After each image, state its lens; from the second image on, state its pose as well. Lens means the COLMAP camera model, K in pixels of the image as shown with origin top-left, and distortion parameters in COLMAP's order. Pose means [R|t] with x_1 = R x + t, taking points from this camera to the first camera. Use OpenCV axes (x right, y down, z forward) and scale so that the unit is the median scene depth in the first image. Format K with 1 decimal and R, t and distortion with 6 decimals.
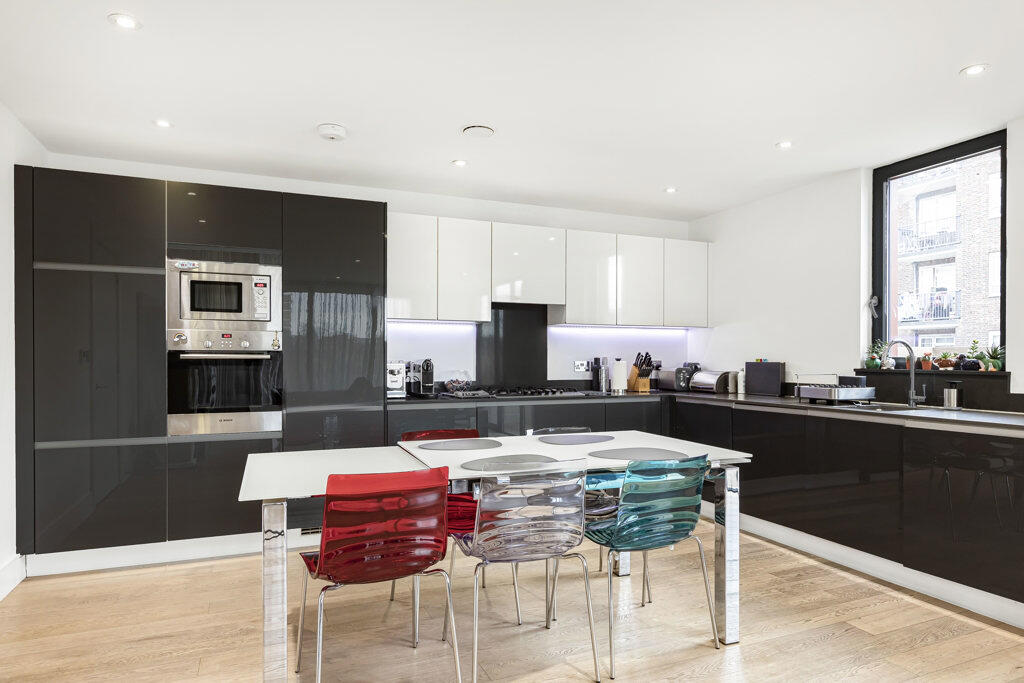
lens RADIAL K [[611.6, 0, 523.8], [0, 611.6, 362.7], [0, 0, 1]] dist [0.002666, -0.006271]
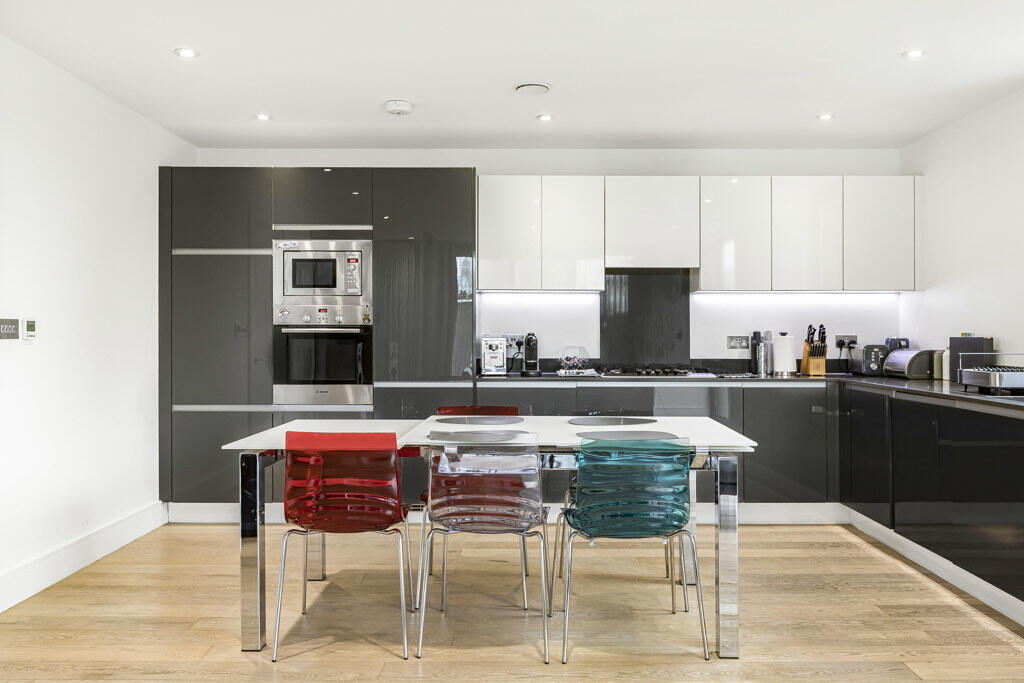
lens RADIAL K [[797.0, 0, 513.3], [0, 797.0, 336.1], [0, 0, 1]] dist [0.005970, -0.004735]
pose [[0.918607, 0.001489, -0.395170, 0.301060], [-0.002595, 0.999994, -0.002265, 0.001234], [0.395165, 0.003106, 0.918605, -0.101850]]
